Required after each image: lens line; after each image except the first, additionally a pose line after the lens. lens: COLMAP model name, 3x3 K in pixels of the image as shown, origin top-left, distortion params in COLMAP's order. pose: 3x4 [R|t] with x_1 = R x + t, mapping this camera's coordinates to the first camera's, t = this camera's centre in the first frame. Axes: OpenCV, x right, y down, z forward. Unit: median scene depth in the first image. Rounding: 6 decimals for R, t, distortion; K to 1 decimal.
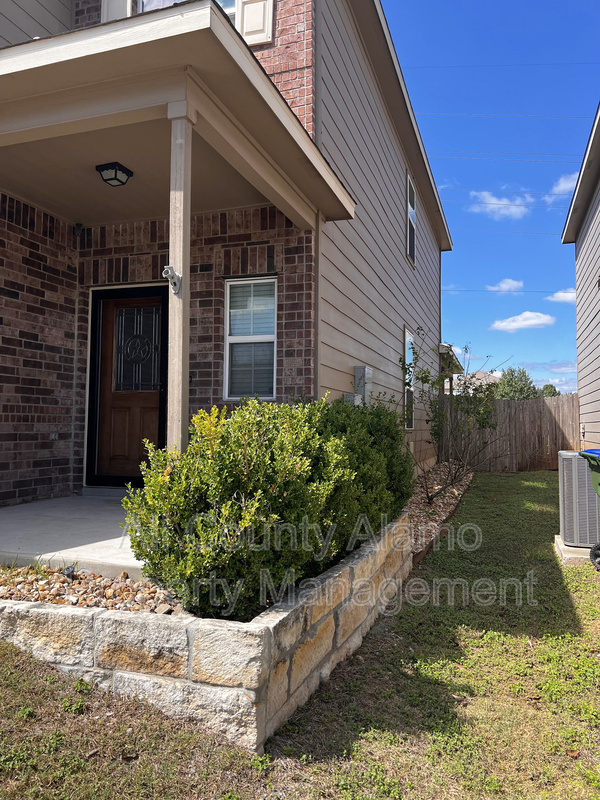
lens RADIAL K [[601.9, 0, 300.4], [0, 601.9, 402.6], [0, 0, 1]] dist [0.040017, -0.045928]
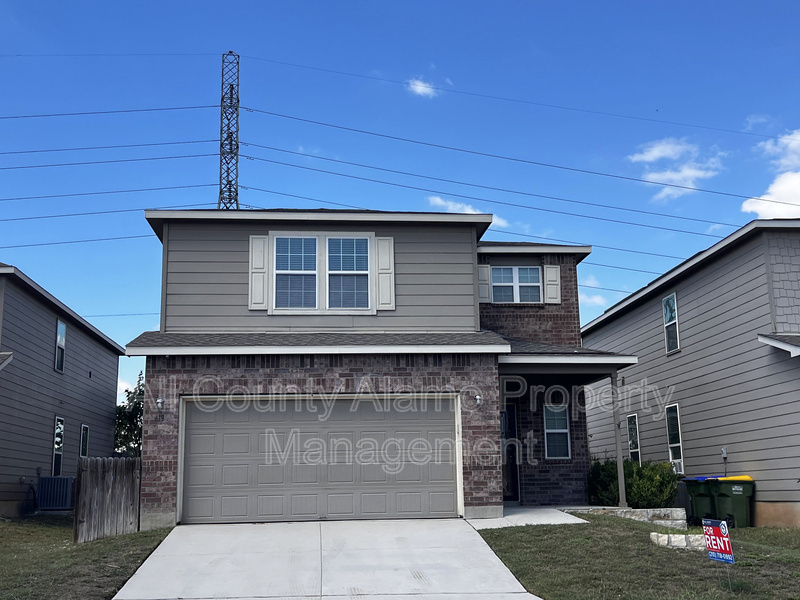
lens RADIAL K [[925.6, 0, 398.1], [0, 925.6, 296.3], [0, 0, 1]] dist [0.041053, 0.000000]
pose [[0.915764, 0.067259, 0.396046, -2.105706], [-0.002212, 0.986713, -0.162456, -0.038470], [-0.401711, 0.147895, 0.903745, -2.052139]]
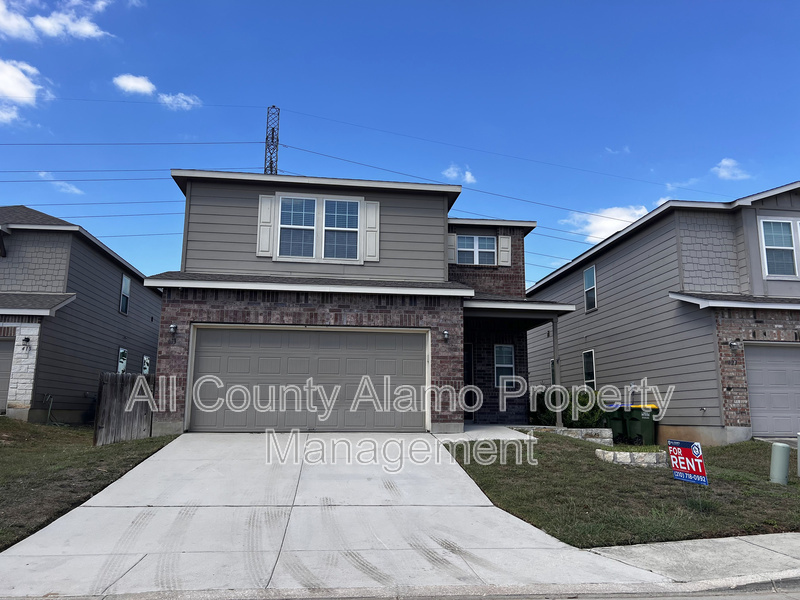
lens RADIAL K [[601.9, 0, 402.4], [0, 601.9, 306.6], [0, 0, 1]] dist [0.040017, -0.045928]
pose [[0.902011, 0.082371, 0.423783, -1.809948], [-0.028482, 0.990845, -0.131969, 0.007680], [-0.430773, 0.106967, 0.896098, -1.433308]]
